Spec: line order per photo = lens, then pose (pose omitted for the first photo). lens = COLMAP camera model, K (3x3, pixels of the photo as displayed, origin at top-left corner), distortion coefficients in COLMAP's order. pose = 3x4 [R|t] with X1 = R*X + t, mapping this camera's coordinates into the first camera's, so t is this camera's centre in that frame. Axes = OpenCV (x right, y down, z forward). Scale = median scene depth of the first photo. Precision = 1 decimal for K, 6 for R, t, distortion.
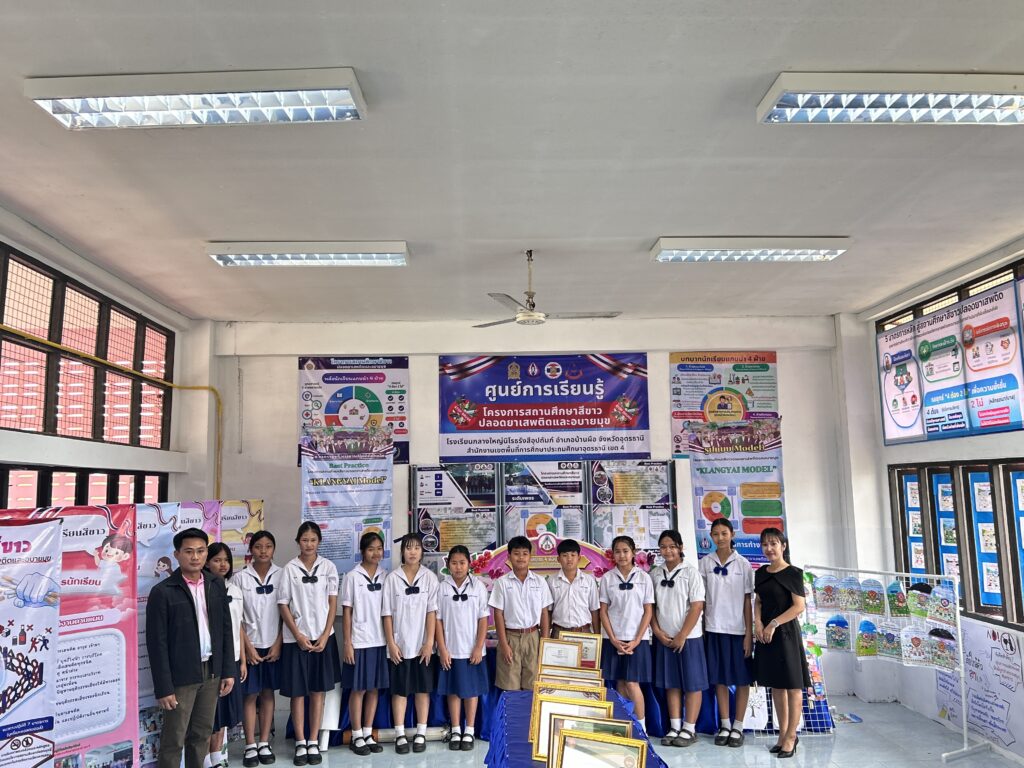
lens RADIAL K [[832.8, 0, 512.0], [0, 832.8, 384.0], [0, 0, 1]] dist [0.064992, -0.084930]
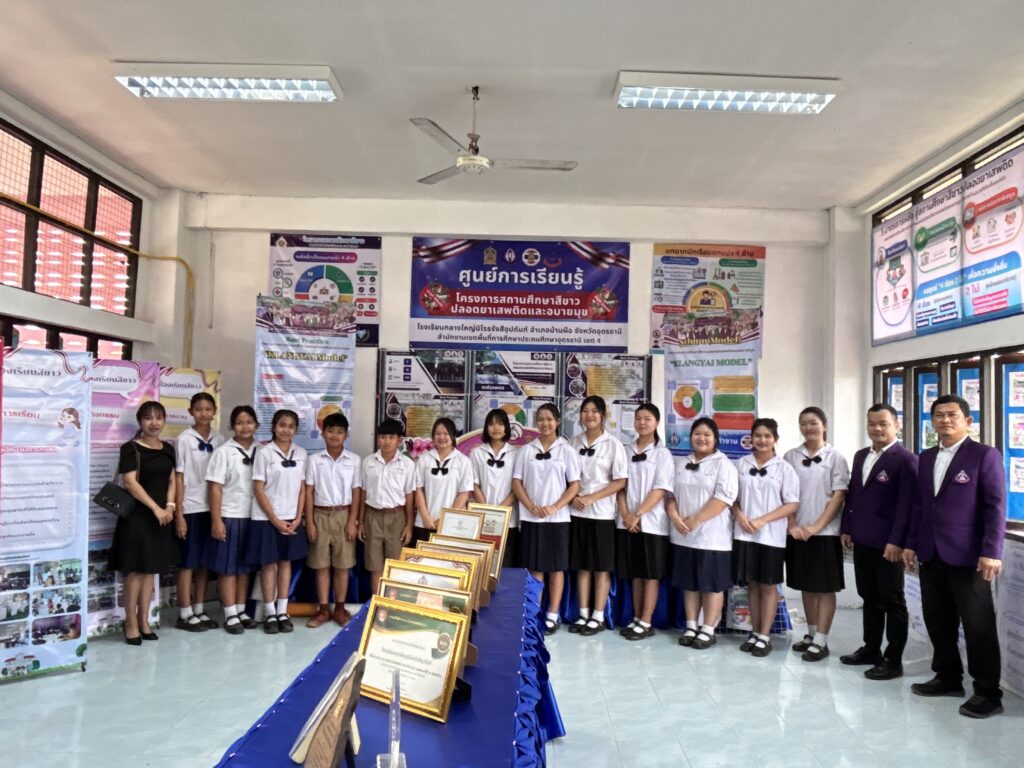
lens RADIAL K [[736.5, 0, 525.8], [0, 736.5, 385.9], [0, 0, 1]] dist [-0.001521, -0.006292]
pose [[0.997959, 0.045522, -0.044784, 0.090035], [-0.041953, 0.996099, 0.077626, 0.066966], [0.048143, -0.075588, 0.995976, 0.145898]]
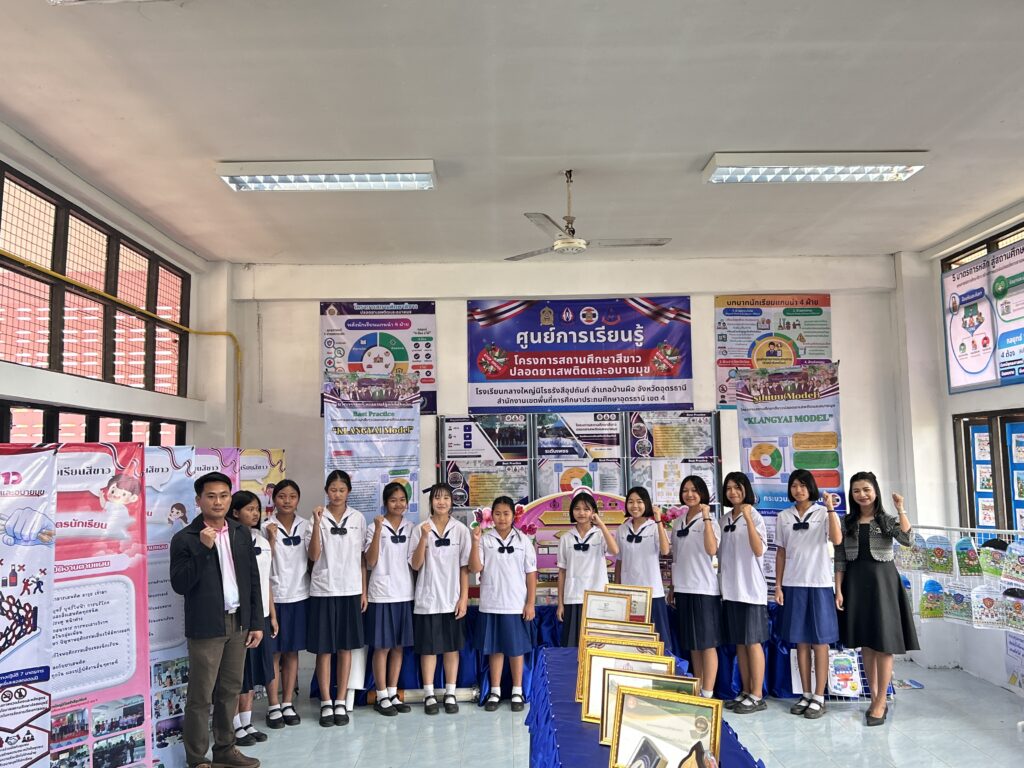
lens RADIAL K [[831.5, 0, 506.9], [0, 831.5, 382.9], [0, 0, 1]] dist [0.060408, -0.080145]
pose [[0.999401, -0.000109, -0.034610, -0.010754], [0.001223, 0.999481, 0.032181, 0.029565], [0.034588, -0.032204, 0.998883, 0.059606]]
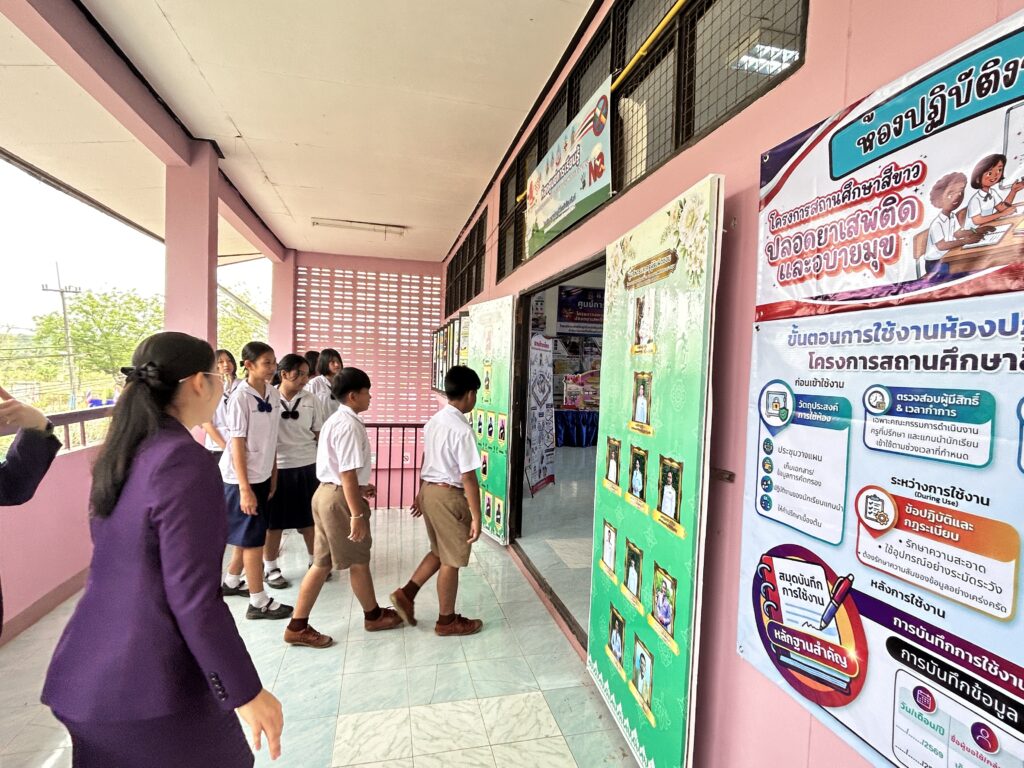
lens RADIAL K [[507.1, 0, 510.7], [0, 507.1, 382.9], [0, 0, 1]] dist [0.000800, -0.001174]
pose [[0.978282, 0.043886, 0.202579, -0.477025], [-0.074965, 0.986083, 0.148395, 0.029207], [-0.193248, -0.160358, 0.967957, -0.305654]]
